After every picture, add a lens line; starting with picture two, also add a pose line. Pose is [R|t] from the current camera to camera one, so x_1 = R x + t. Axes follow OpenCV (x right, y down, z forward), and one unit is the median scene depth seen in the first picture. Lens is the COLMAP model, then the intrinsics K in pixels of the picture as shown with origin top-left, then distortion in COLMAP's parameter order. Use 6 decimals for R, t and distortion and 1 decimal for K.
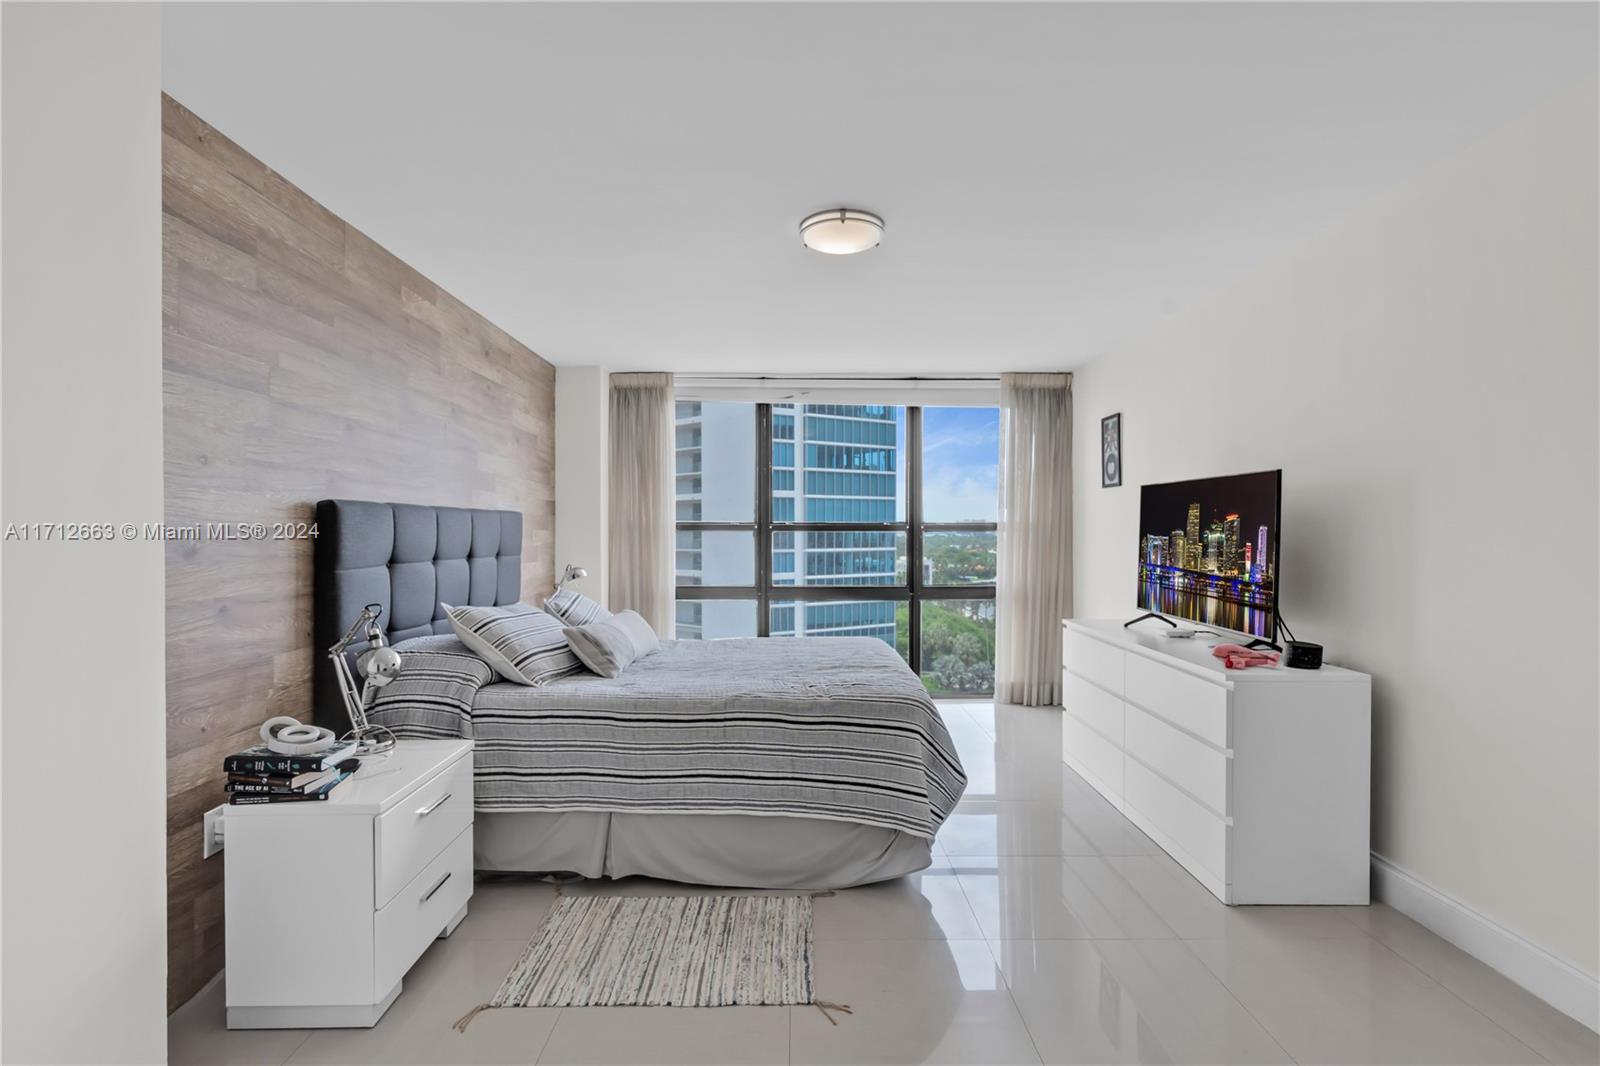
lens RADIAL K [[752.2, 0, 787.4], [0, 752.2, 539.6], [0, 0, 1]] dist [-0.002949, 0.004038]
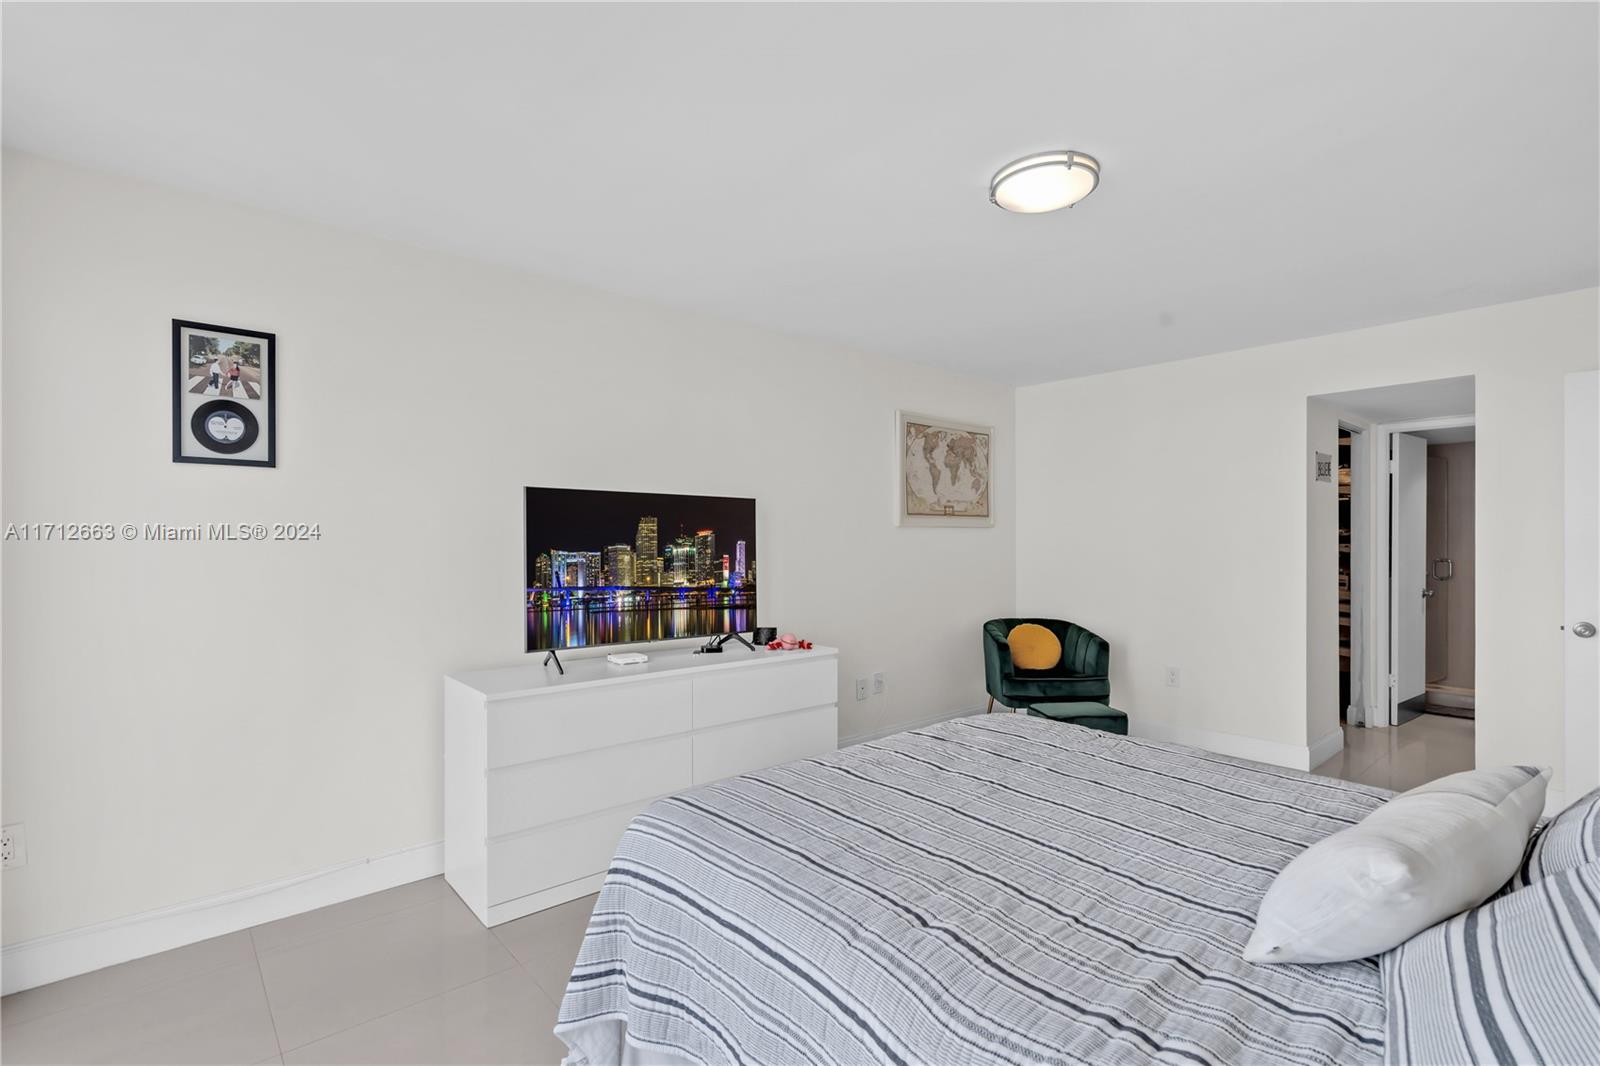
lens RADIAL K [[752.2, 0, 797.7], [0, 752.2, 536.1], [0, 0, 1]] dist [-0.002949, 0.004038]
pose [[-0.666093, -0.005116, 0.745851, -0.340312], [0.004613, 0.999929, 0.010978, -0.036993], [-0.745854, 0.010753, -0.666023, 1.659685]]
